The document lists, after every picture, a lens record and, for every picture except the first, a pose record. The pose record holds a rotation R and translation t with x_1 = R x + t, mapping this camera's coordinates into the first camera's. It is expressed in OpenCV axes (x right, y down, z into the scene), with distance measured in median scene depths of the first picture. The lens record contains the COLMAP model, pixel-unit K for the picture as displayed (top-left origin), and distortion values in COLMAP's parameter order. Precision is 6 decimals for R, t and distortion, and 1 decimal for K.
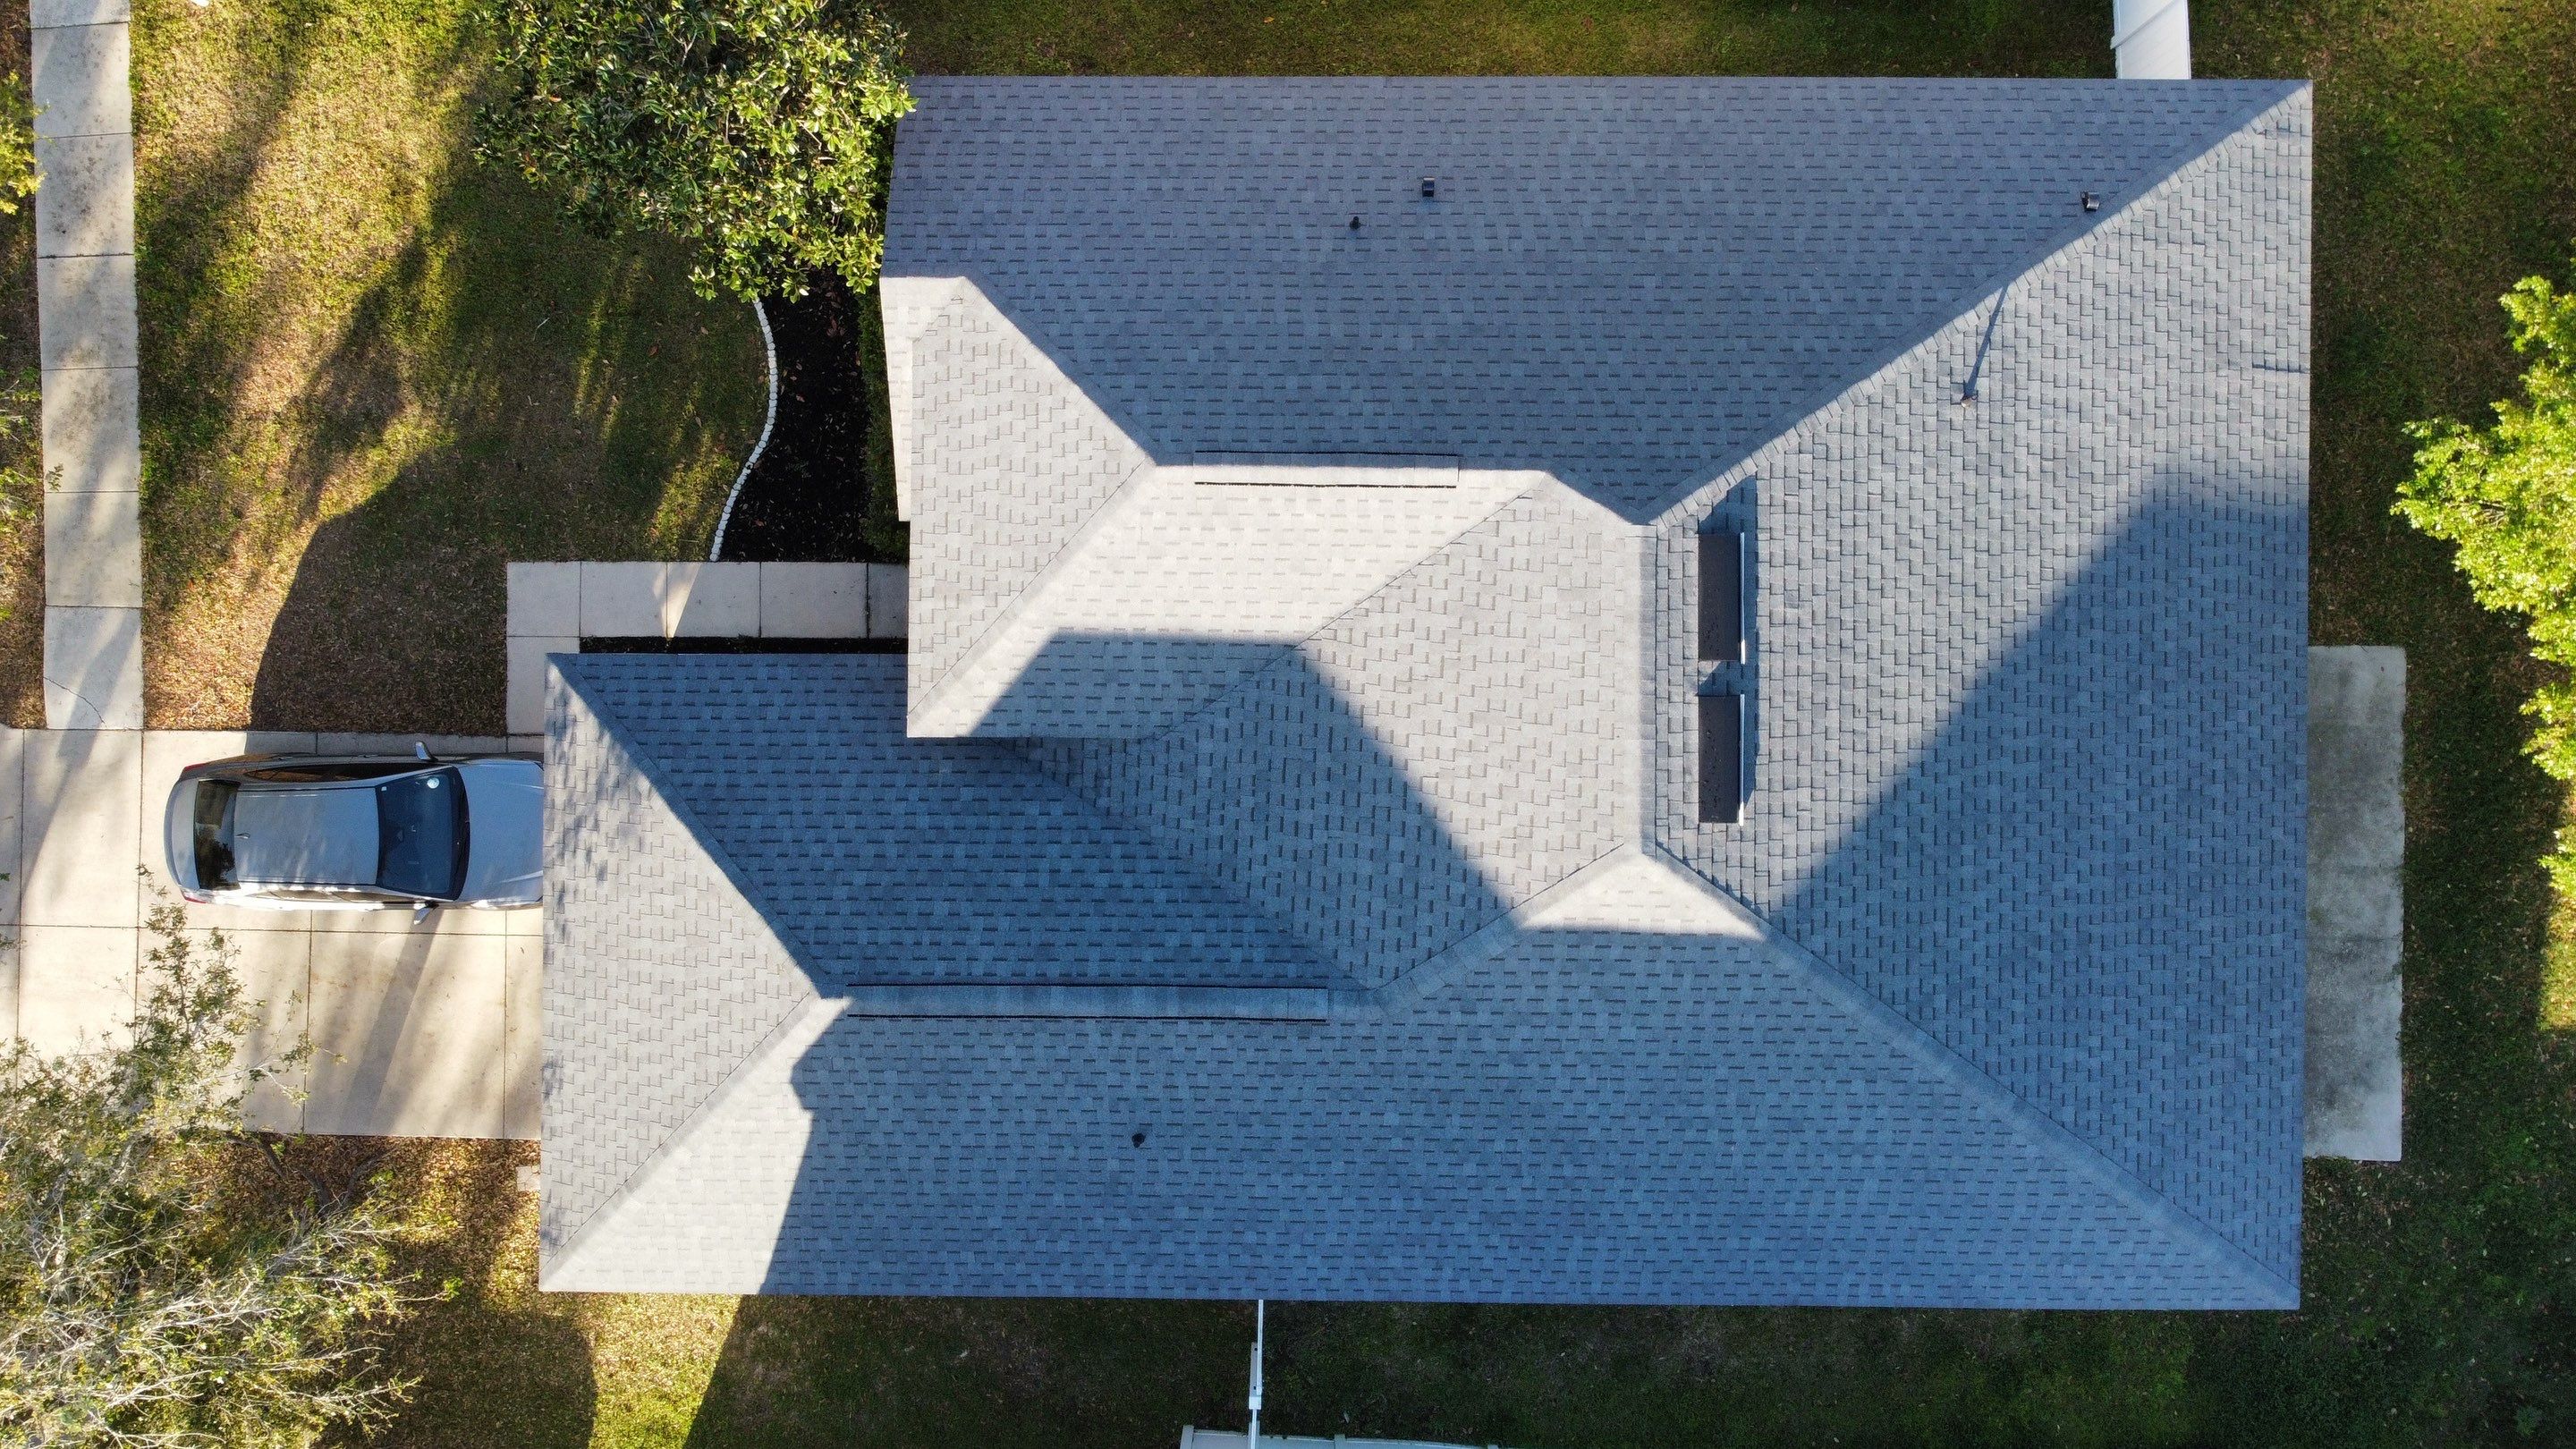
lens RADIAL K [[1963.0, 0, 1261.3], [0, 1963.0, 702.1], [0, 0, 1]] dist [-0.003764, 0.006382]
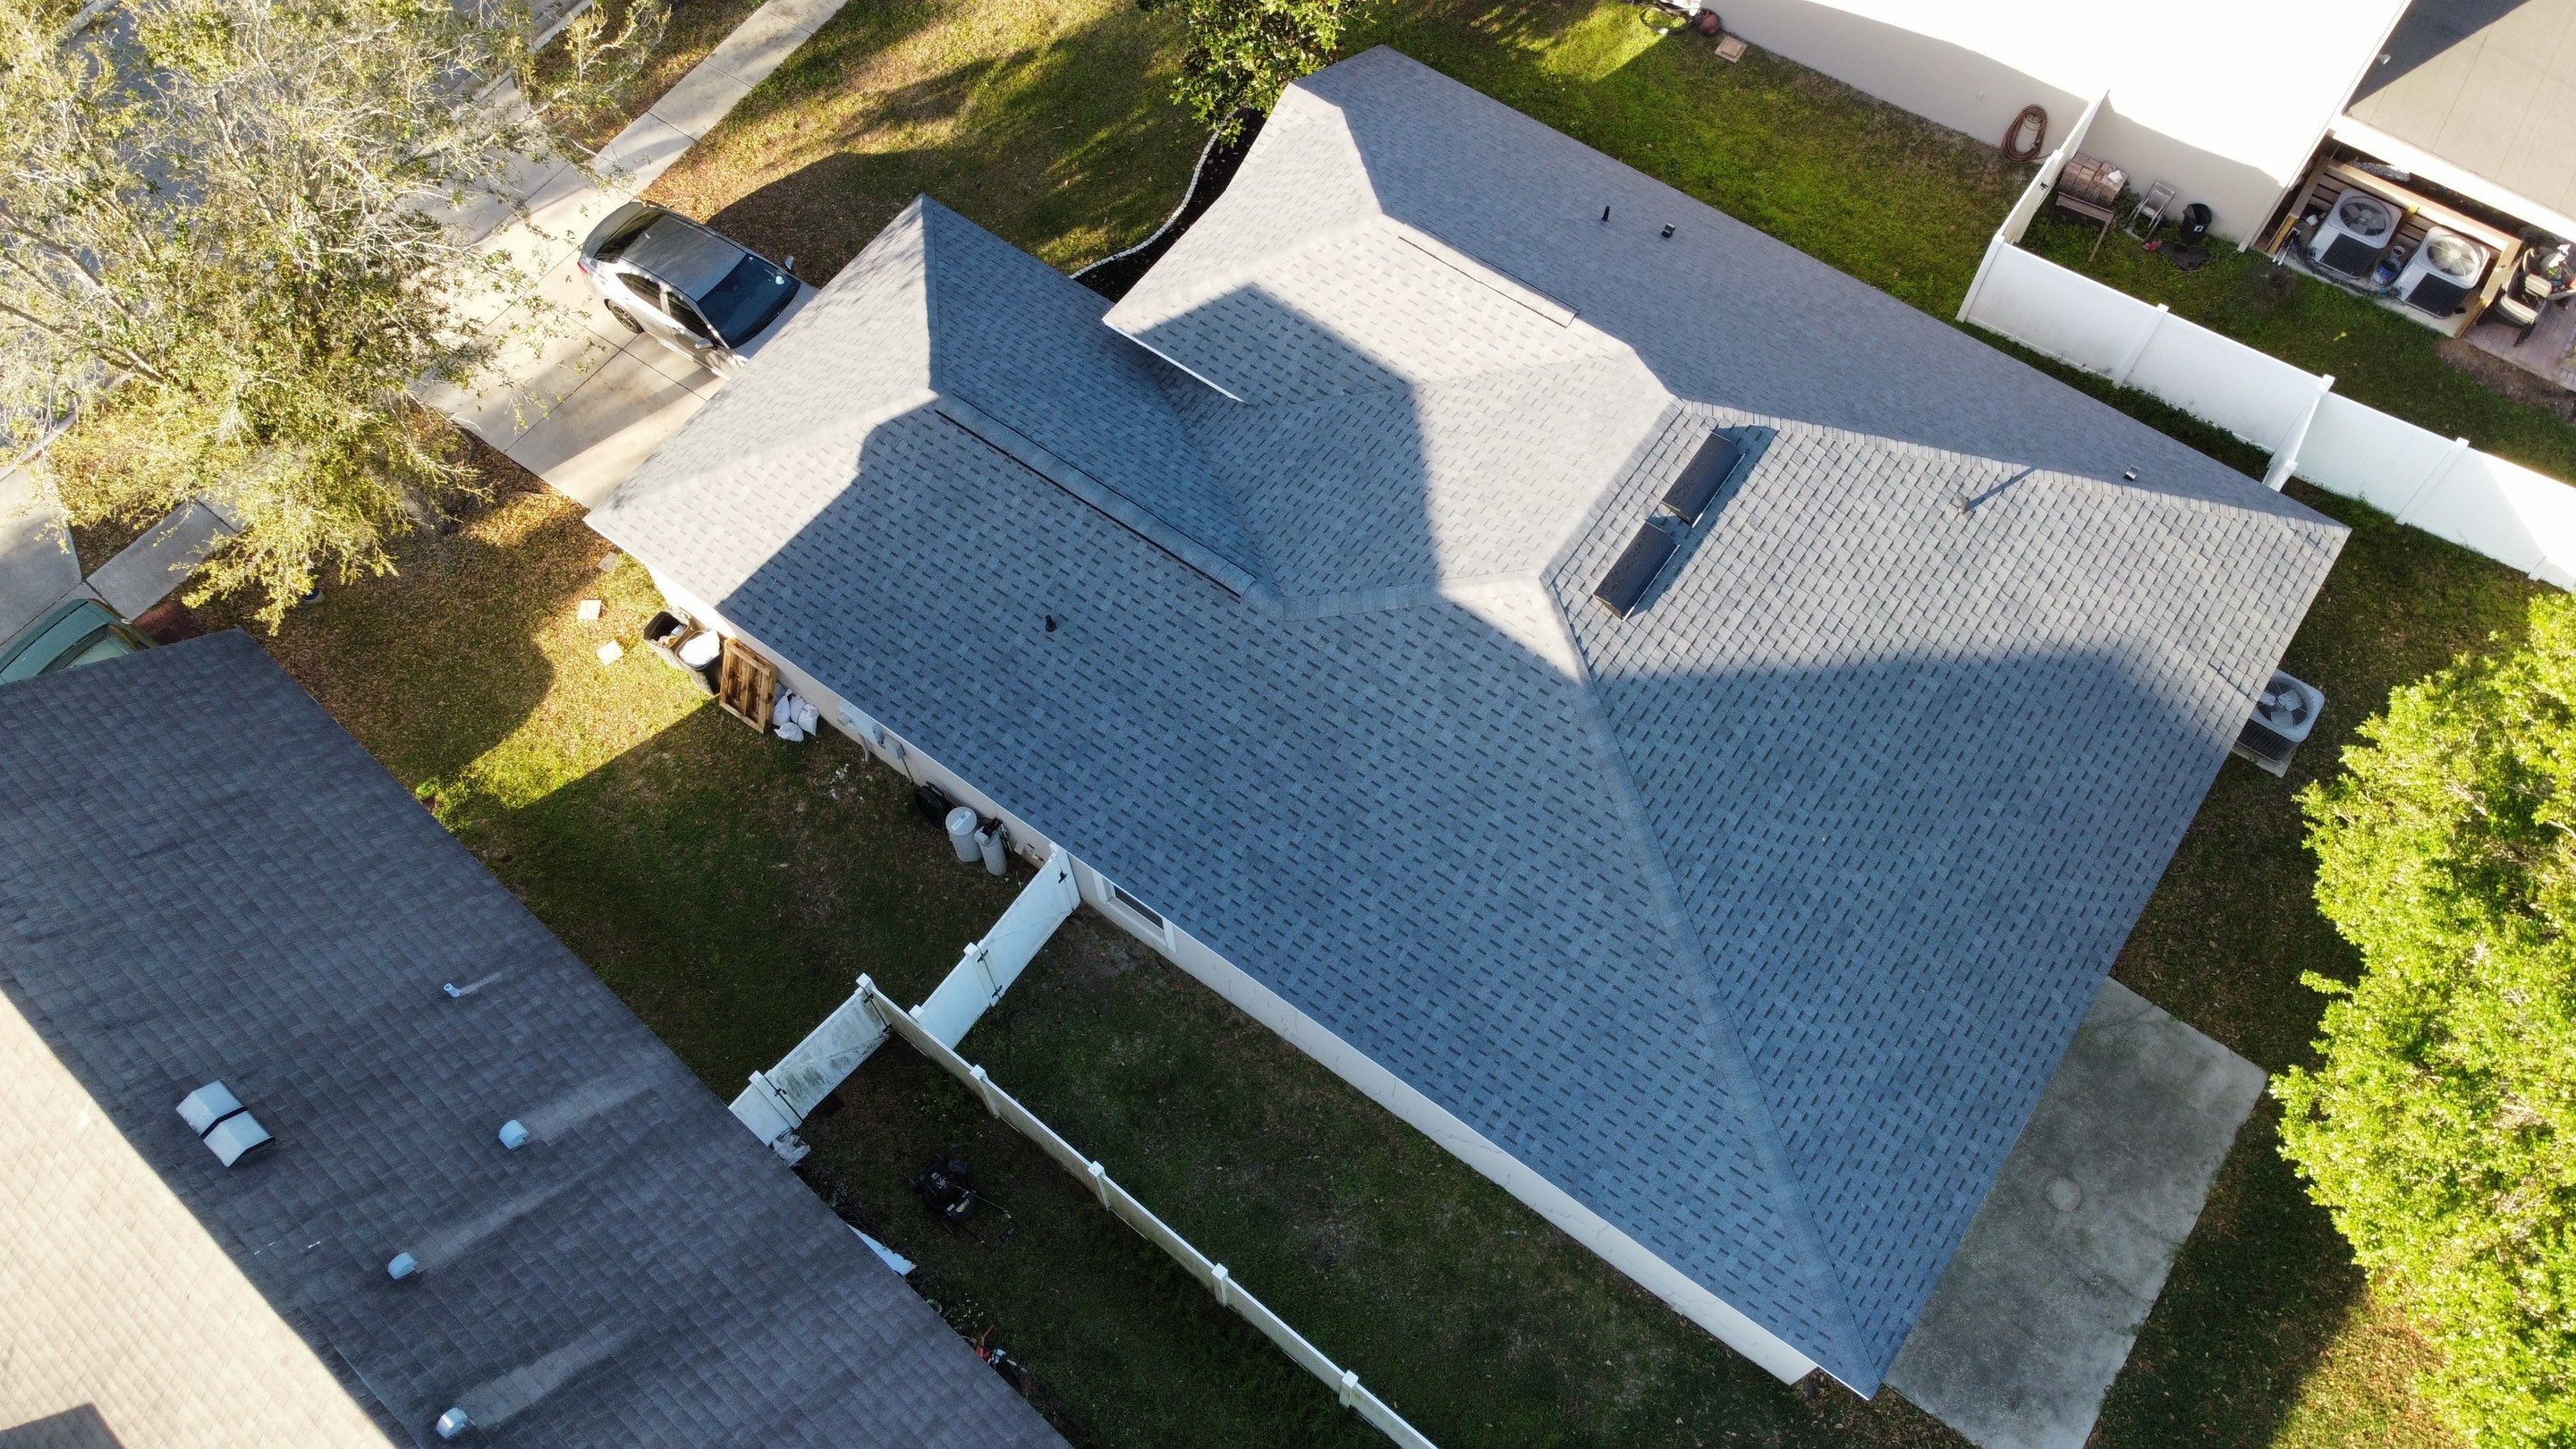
lens RADIAL K [[1972.6, 0, 1239.9], [0, 1972.6, 684.7], [0, 0, 1]] dist [-0.014362, 0.007636]
pose [[0.811901, 0.509732, -0.284587, 0.389849], [-0.583535, 0.723125, -0.369562, 0.625419], [0.017414, 0.466114, 0.884553, -0.037445]]
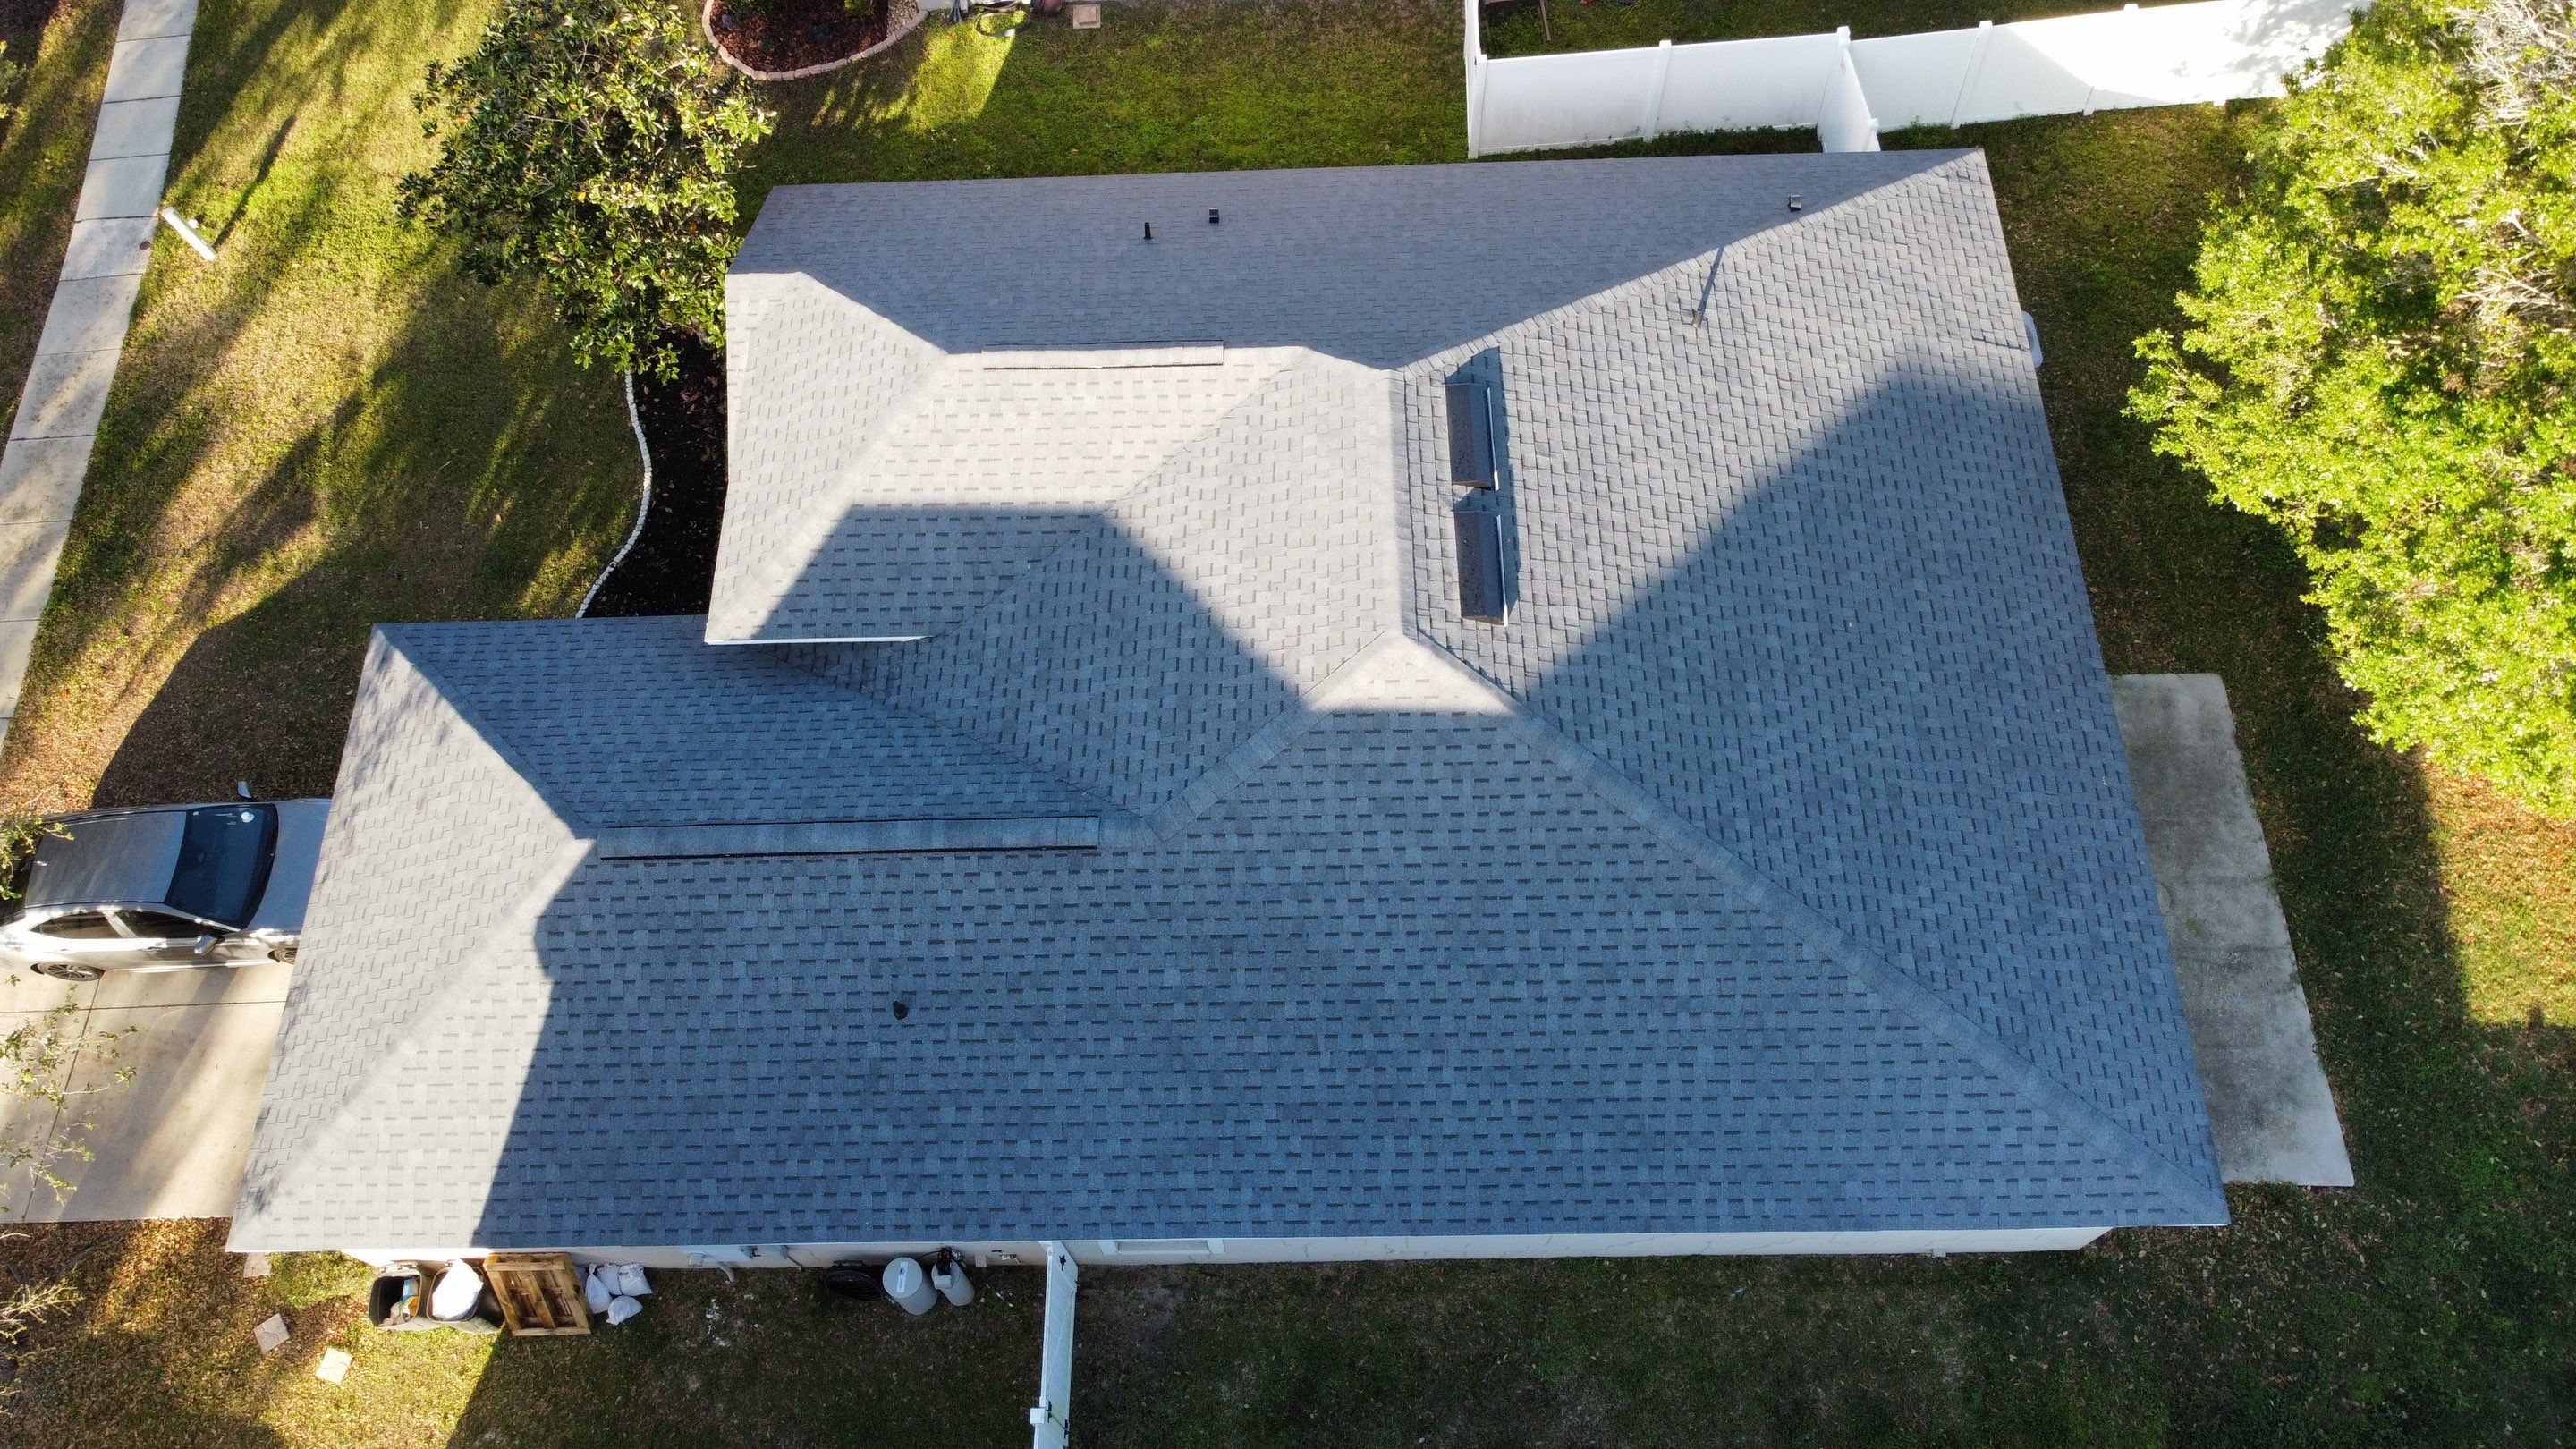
lens RADIAL K [[1969.5, 0, 1250.9], [0, 1969.5, 683.6], [0, 0, 1]] dist [0.013501, -0.047317]
pose [[0.999540, -0.023137, -0.019593, 0.124775], [0.011280, 0.883654, -0.468005, 0.525123], [0.028142, 0.467569, 0.883509, 0.112607]]
